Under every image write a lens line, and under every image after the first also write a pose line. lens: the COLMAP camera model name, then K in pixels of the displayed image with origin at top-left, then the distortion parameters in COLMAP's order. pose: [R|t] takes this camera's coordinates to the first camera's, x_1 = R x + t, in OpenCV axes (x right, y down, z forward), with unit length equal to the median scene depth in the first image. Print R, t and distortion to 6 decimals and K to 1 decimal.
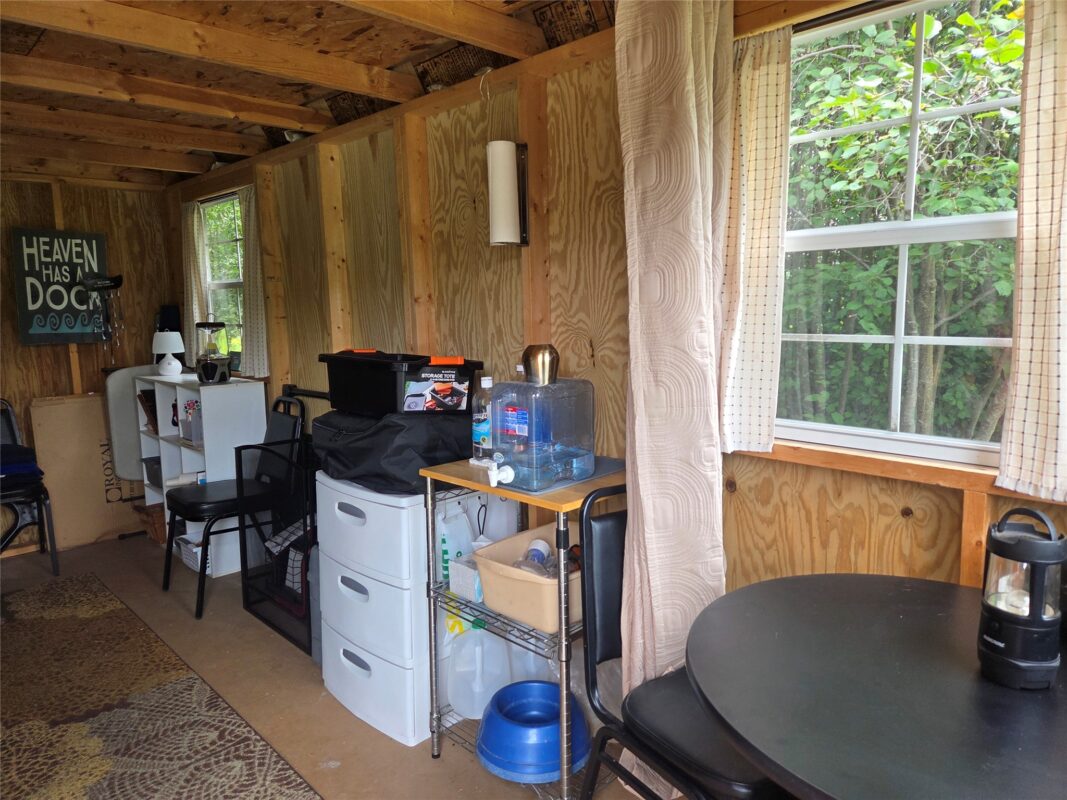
lens RADIAL K [[718.0, 0, 533.5], [0, 718.0, 393.0], [0, 0, 1]] dist [0.107209, -0.086529]
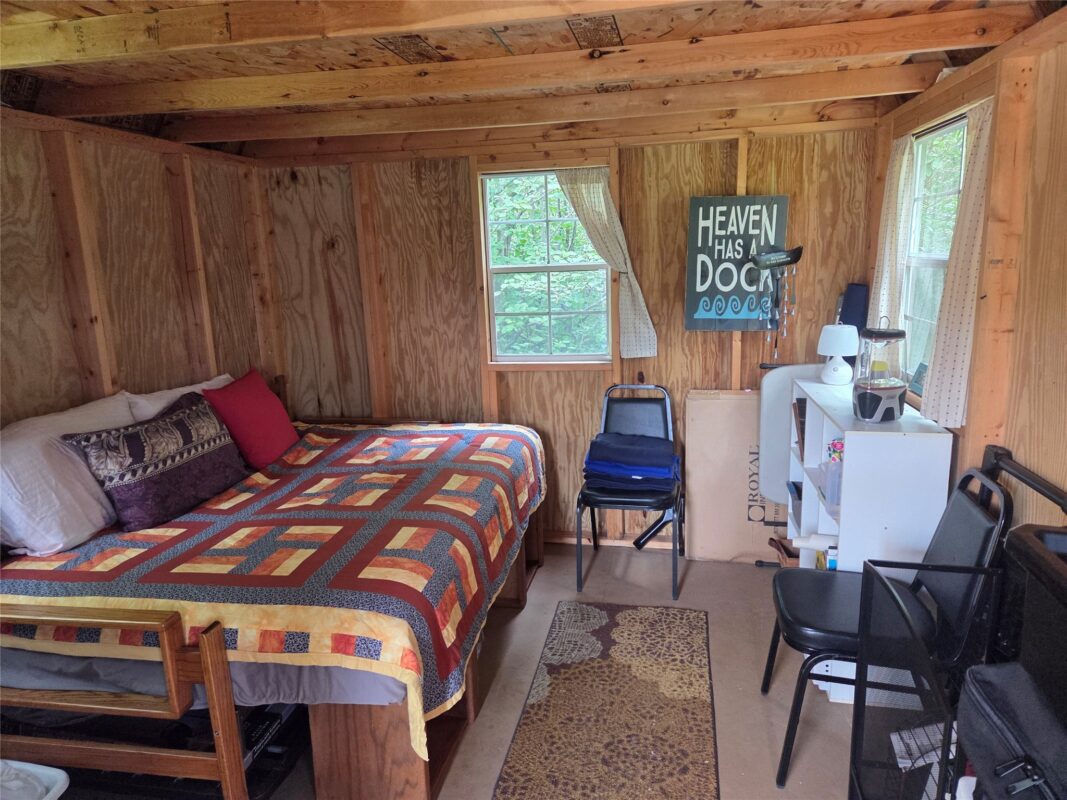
lens RADIAL K [[718.0, 0, 533.5], [0, 718.0, 393.0], [0, 0, 1]] dist [0.107209, -0.086529]
pose [[0.574765, 0.165683, -0.801370, -0.078925], [-0.086260, 0.986100, 0.142008, -0.096922], [0.813759, -0.012494, 0.581068, 0.330703]]
